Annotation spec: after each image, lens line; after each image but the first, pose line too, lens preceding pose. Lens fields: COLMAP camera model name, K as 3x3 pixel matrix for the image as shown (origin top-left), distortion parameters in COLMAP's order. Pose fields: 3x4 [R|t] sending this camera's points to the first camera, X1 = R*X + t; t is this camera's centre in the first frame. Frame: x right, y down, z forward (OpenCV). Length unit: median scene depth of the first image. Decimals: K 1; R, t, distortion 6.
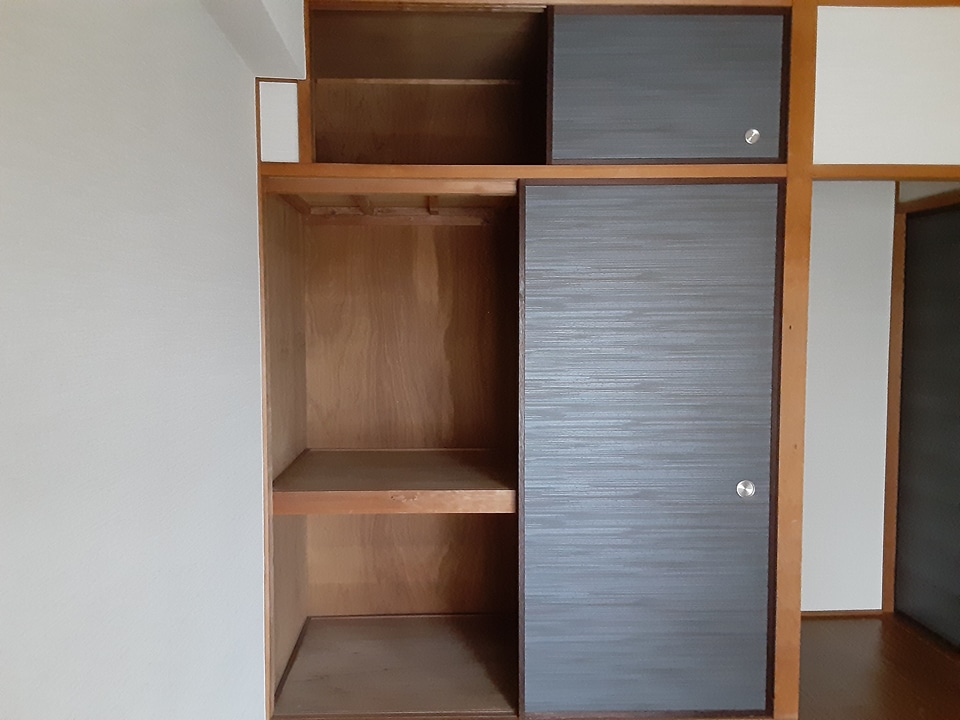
lens RADIAL K [[1166.8, 0, 475.9], [0, 1166.8, 360.0], [0, 0, 1]] dist [0.056309, 0.000000]
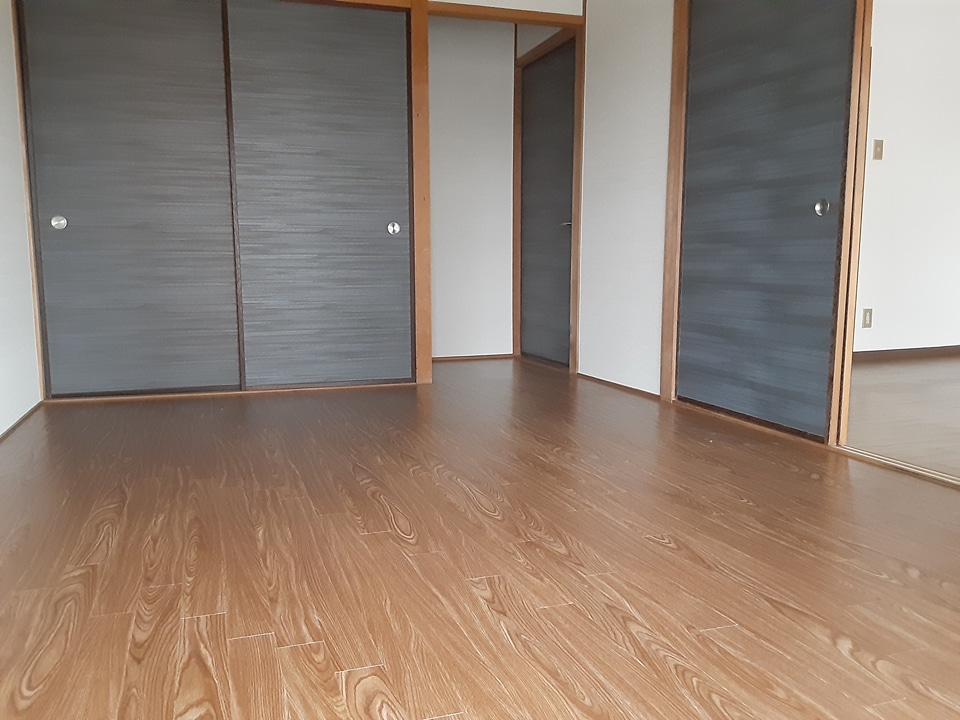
lens RADIAL K [[772.0, 0, 484.8], [0, 772.0, 359.9], [0, 0, 1]] dist [0.048075, -0.037977]
pose [[0.941265, -0.044101, 0.334776, 0.001155], [0.035113, 0.998843, 0.032857, 0.248475], [-0.335838, -0.019172, 0.941725, 0.025330]]
